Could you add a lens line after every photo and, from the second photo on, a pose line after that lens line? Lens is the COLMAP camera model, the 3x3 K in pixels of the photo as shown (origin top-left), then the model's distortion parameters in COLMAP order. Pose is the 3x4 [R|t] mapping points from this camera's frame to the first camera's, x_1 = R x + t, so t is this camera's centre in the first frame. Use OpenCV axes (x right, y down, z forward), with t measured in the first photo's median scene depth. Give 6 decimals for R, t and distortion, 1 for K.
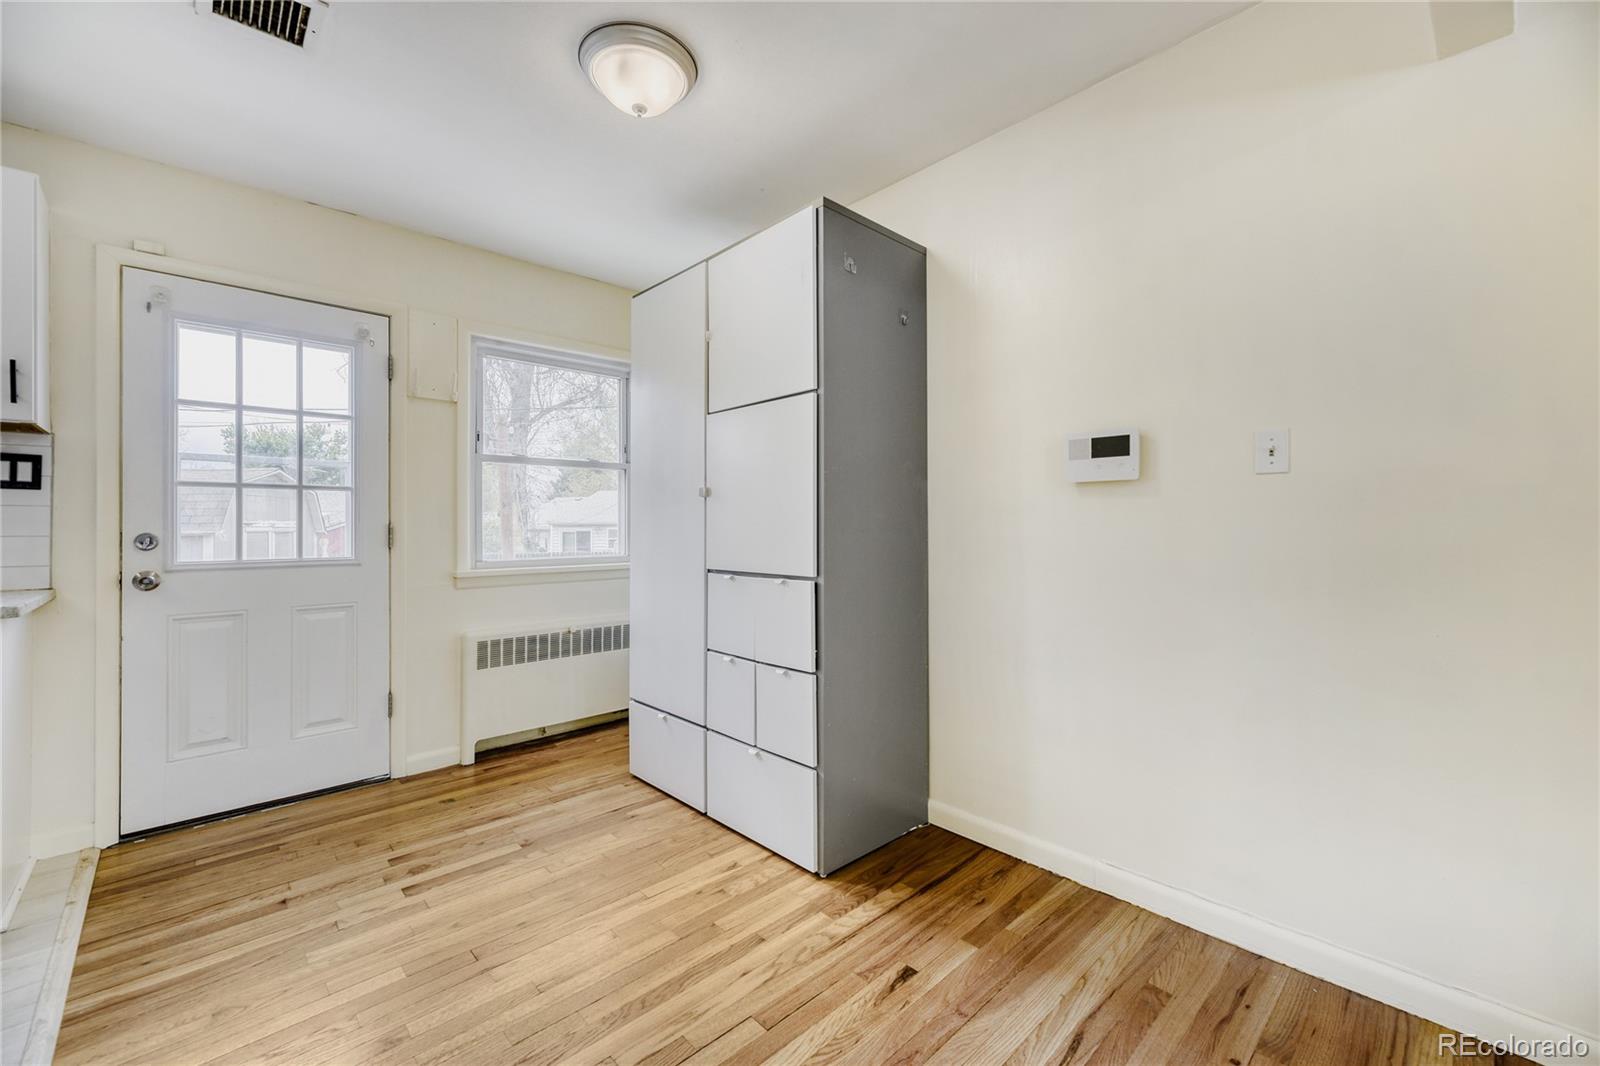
lens RADIAL K [[641.5, 0, 785.0], [0, 641.5, 534.8], [0, 0, 1]] dist [0.008440, -0.001982]
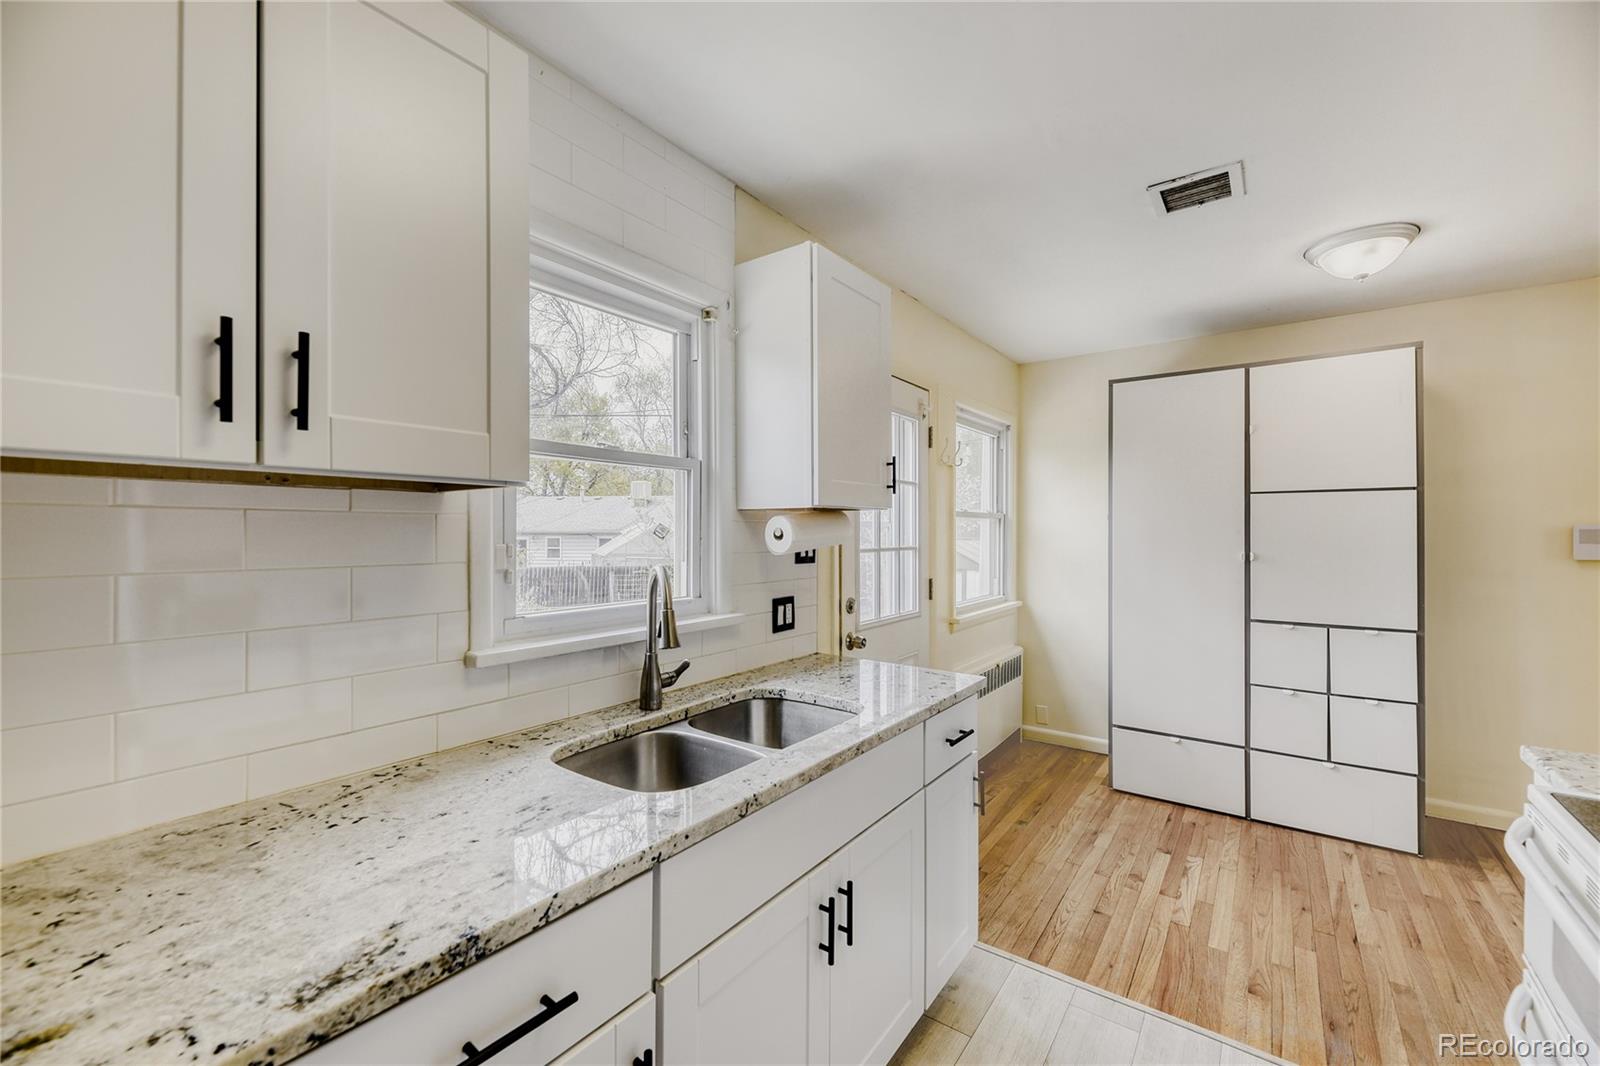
lens RADIAL K [[641.5, 0, 811.4], [0, 641.5, 544.5], [0, 0, 1]] dist [0.008440, -0.001982]
pose [[0.985997, -0.000199, 0.166766, -1.443230], [0.000501, 0.999998, -0.001769, -0.110967], [-0.166765, 0.001828, 0.985995, -0.101957]]
